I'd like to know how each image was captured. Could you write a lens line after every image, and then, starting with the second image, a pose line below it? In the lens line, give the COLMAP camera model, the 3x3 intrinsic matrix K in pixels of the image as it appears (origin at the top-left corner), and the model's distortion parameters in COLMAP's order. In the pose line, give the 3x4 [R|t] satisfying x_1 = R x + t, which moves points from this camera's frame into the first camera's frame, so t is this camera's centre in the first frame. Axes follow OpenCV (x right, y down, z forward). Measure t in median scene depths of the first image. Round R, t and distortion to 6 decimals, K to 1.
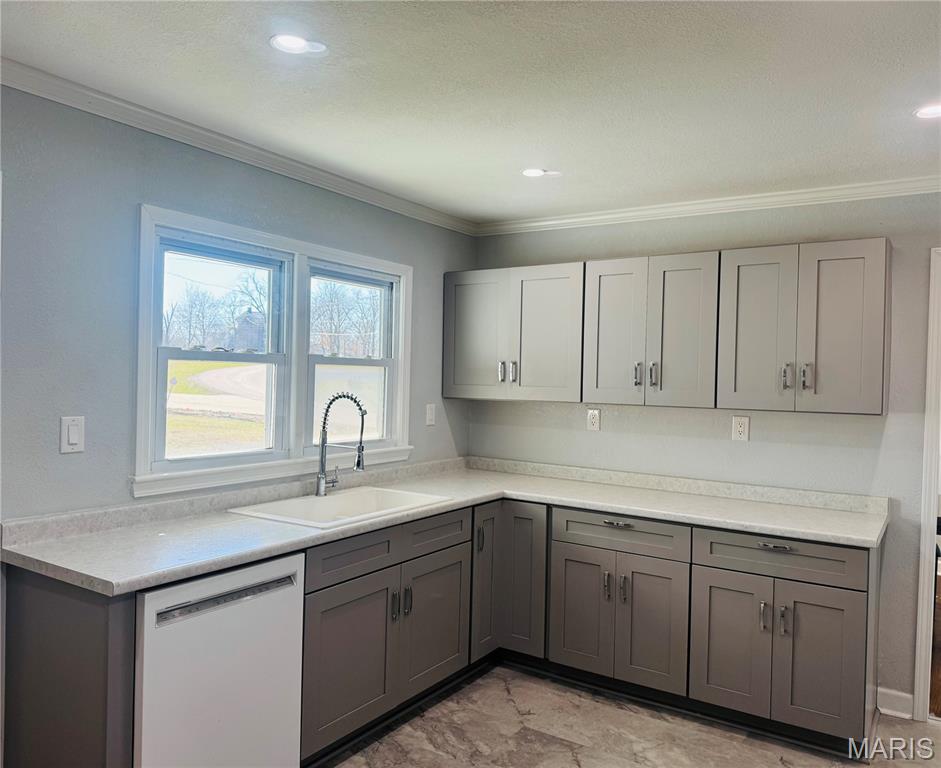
lens RADIAL K [[688.2, 0, 470.7], [0, 688.2, 377.5], [0, 0, 1]] dist [-0.008111, -0.024681]
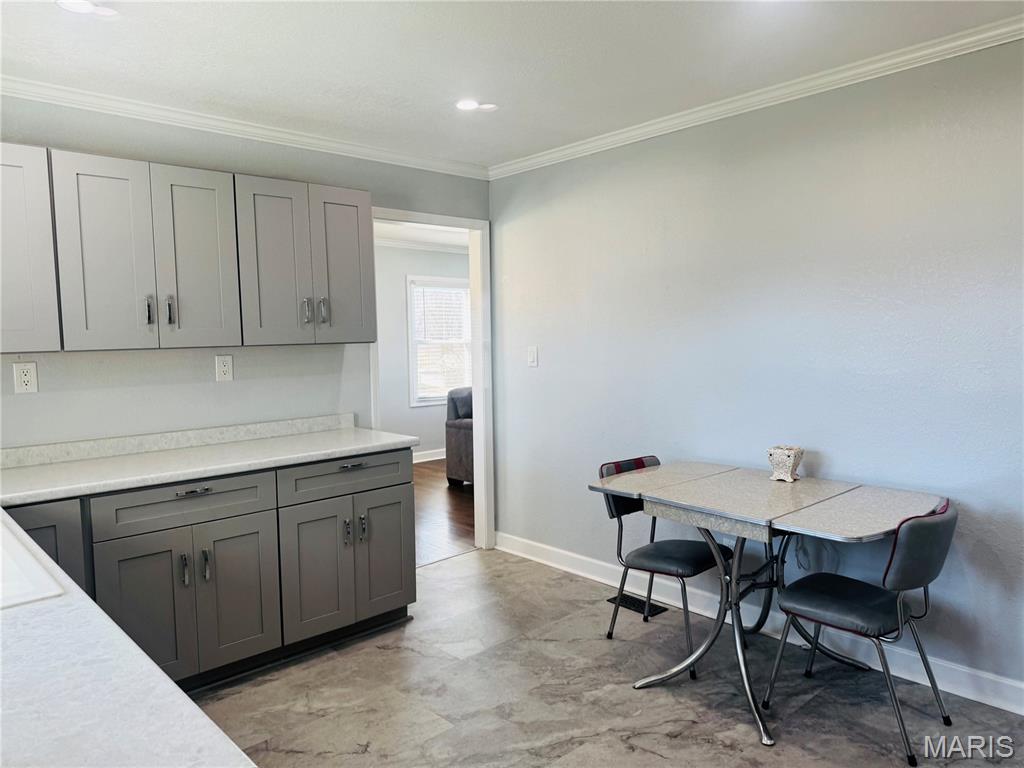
lens RADIAL K [[726.4, 0, 512.0], [0, 726.4, 377.5], [0, 0, 1]] dist [0.080818, -0.044899]
pose [[0.249119, -0.097685, 0.963534, -0.567890], [0.019303, 0.995203, 0.095905, -0.001980], [-0.968281, -0.005293, 0.249809, 0.432583]]
